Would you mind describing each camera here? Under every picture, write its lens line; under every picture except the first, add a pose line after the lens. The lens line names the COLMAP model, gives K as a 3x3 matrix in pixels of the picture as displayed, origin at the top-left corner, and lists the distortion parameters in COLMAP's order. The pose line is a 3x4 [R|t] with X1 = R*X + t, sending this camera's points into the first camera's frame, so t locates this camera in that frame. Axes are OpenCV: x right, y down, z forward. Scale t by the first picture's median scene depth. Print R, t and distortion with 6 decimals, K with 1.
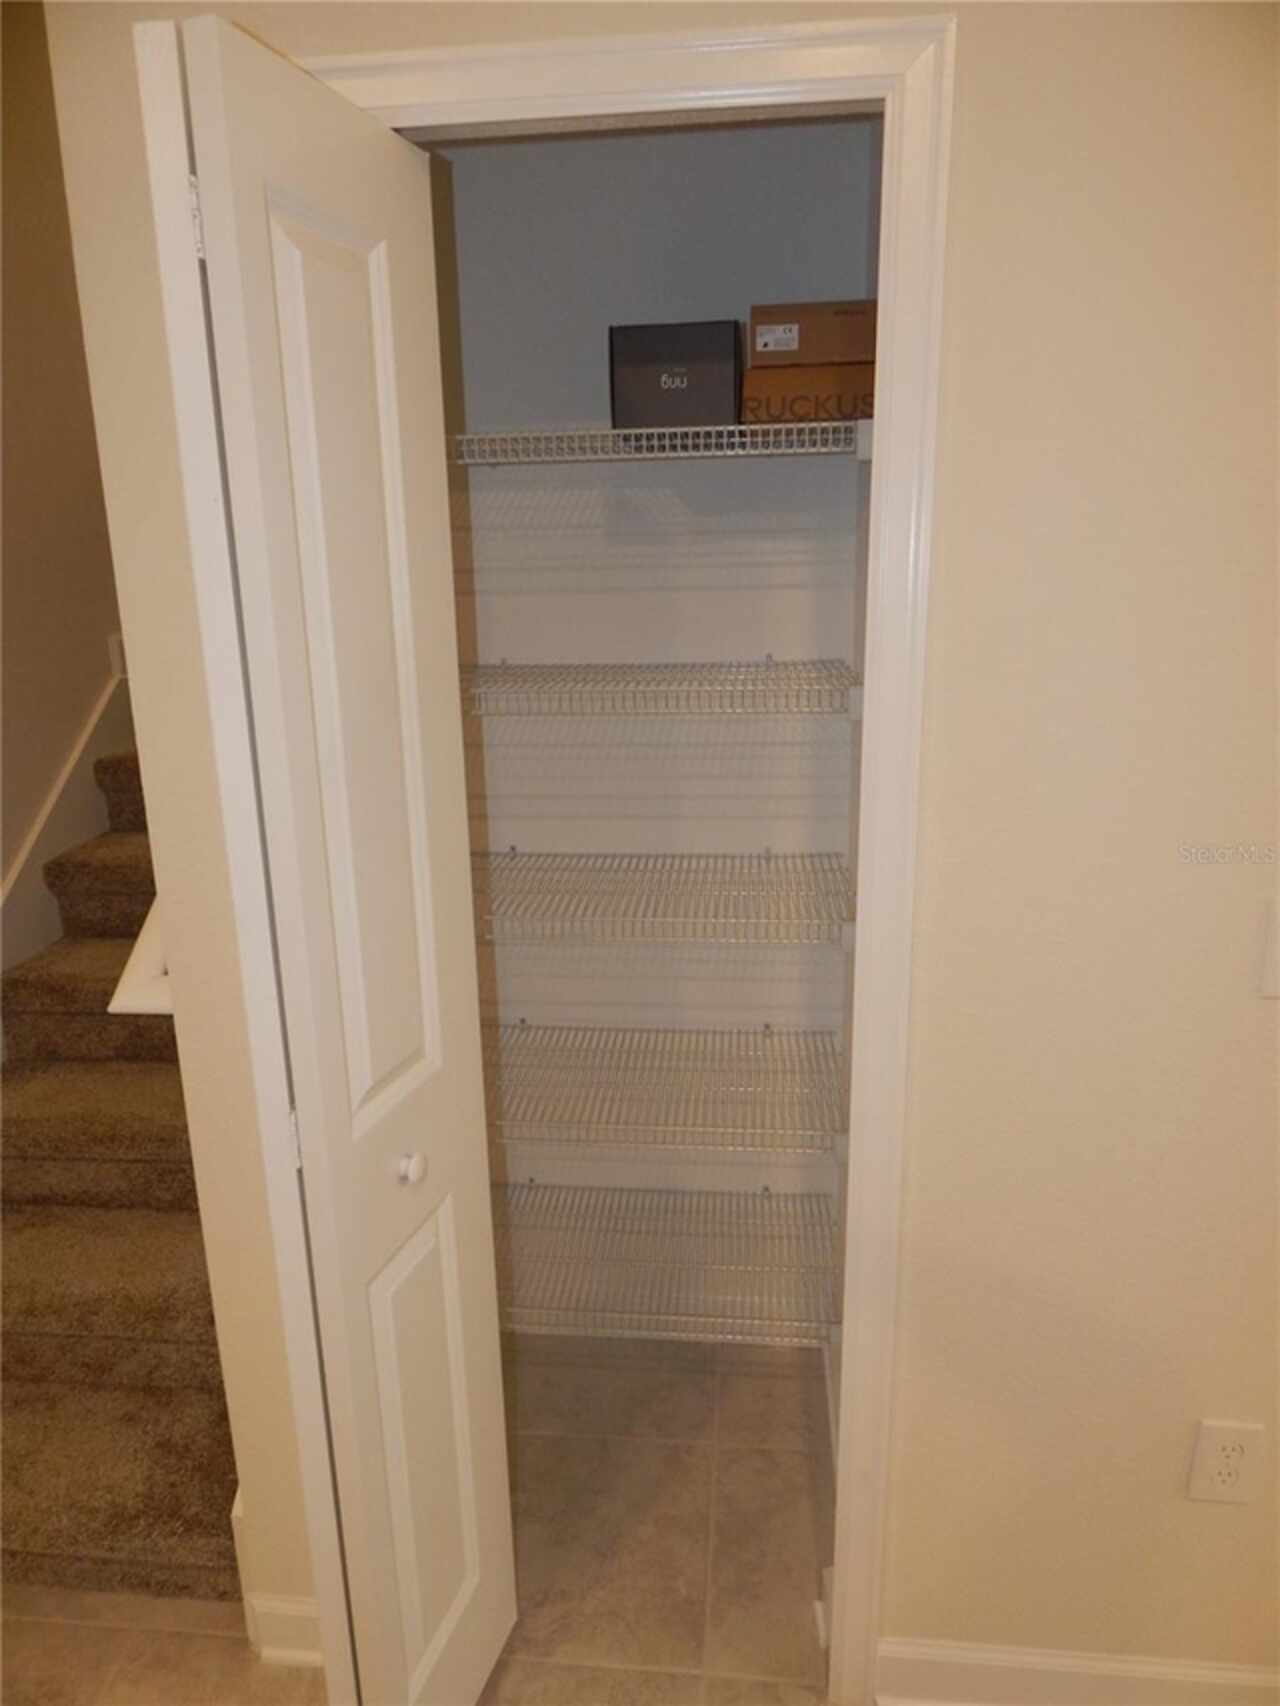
lens RADIAL K [[1093.1, 0, 639.9], [0, 1093.1, 848.8], [0, 0, 1]] dist [-0.003079, -0.005885]
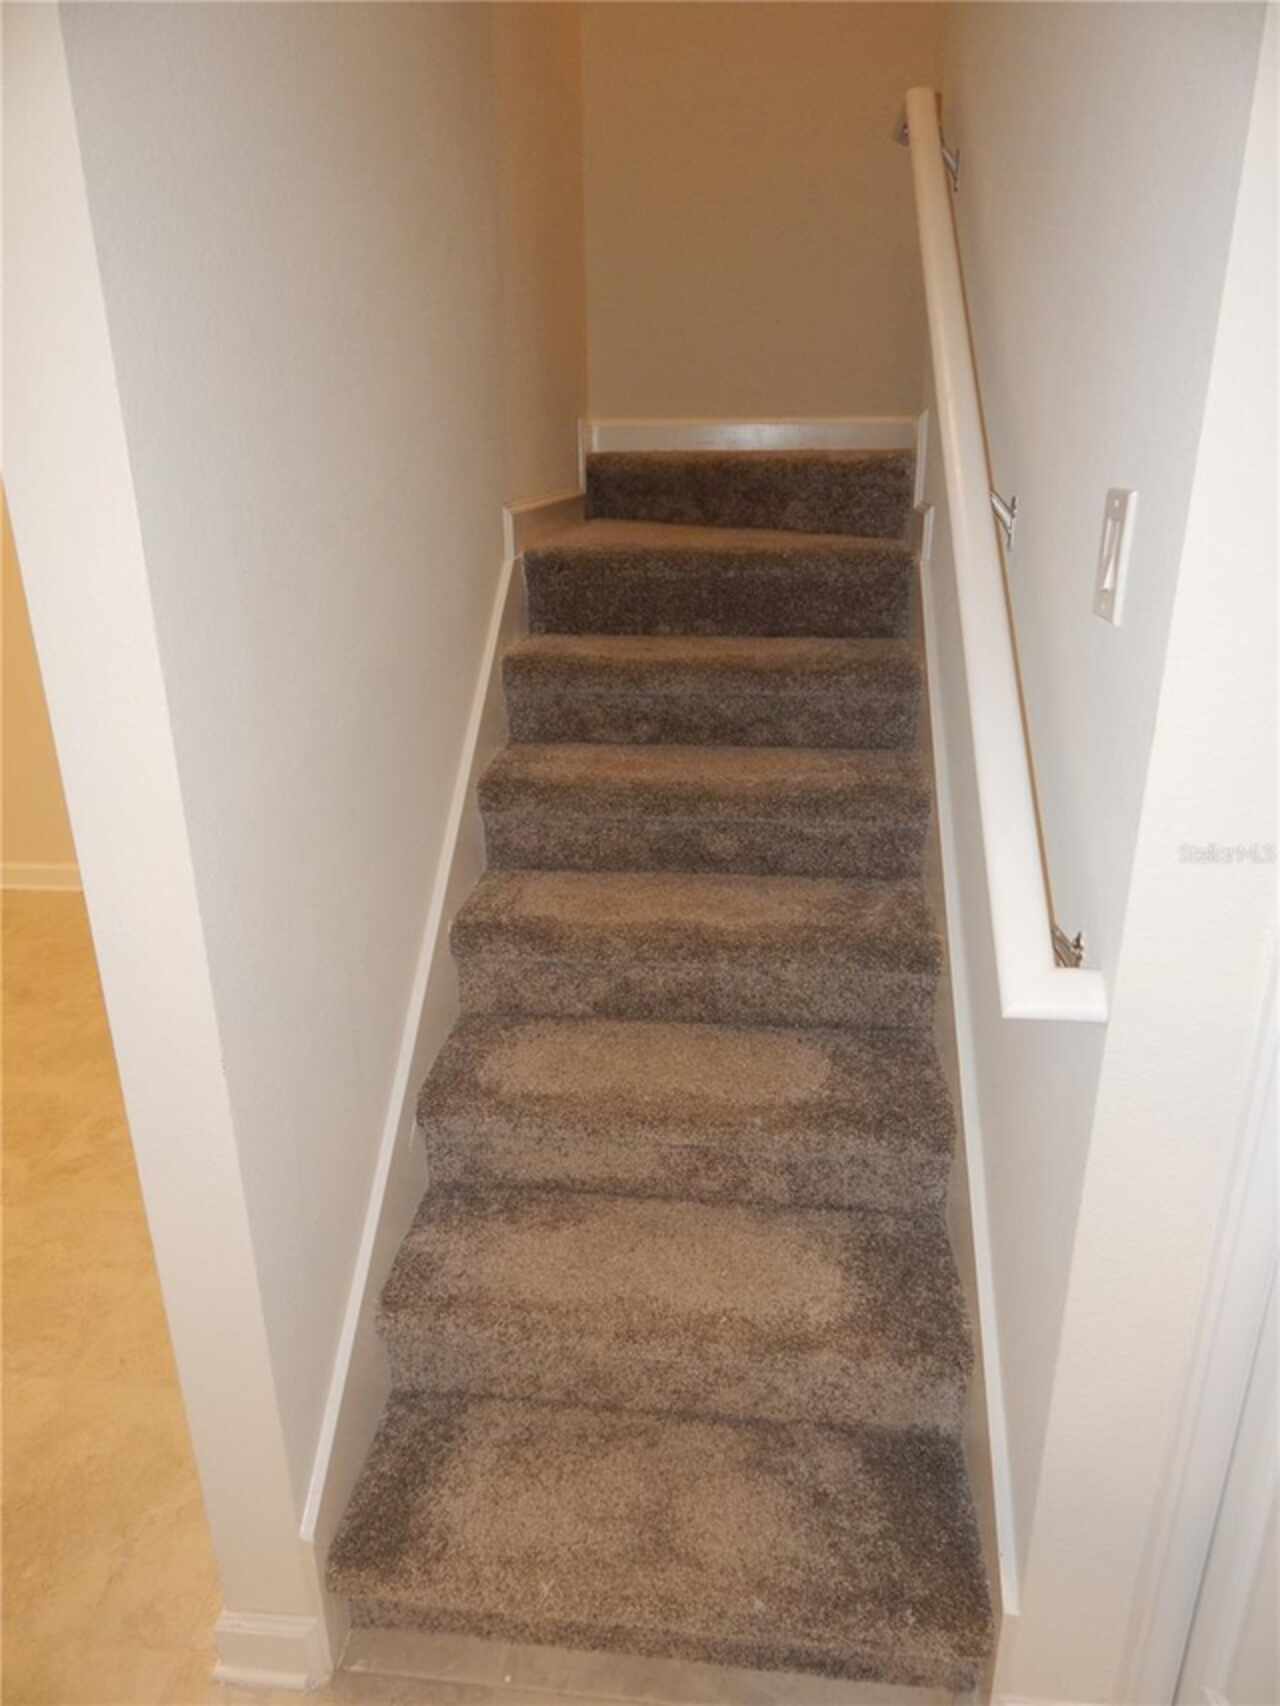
lens RADIAL K [[1093.1, 0, 641.1], [0, 1093.1, 857.4], [0, 0, 1]] dist [-0.003079, -0.005885]
pose [[0.999757, 0.017688, -0.013136, -0.482361], [-0.016291, 0.994881, 0.099734, -0.017016], [0.014833, -0.099496, 0.994927, 0.186686]]
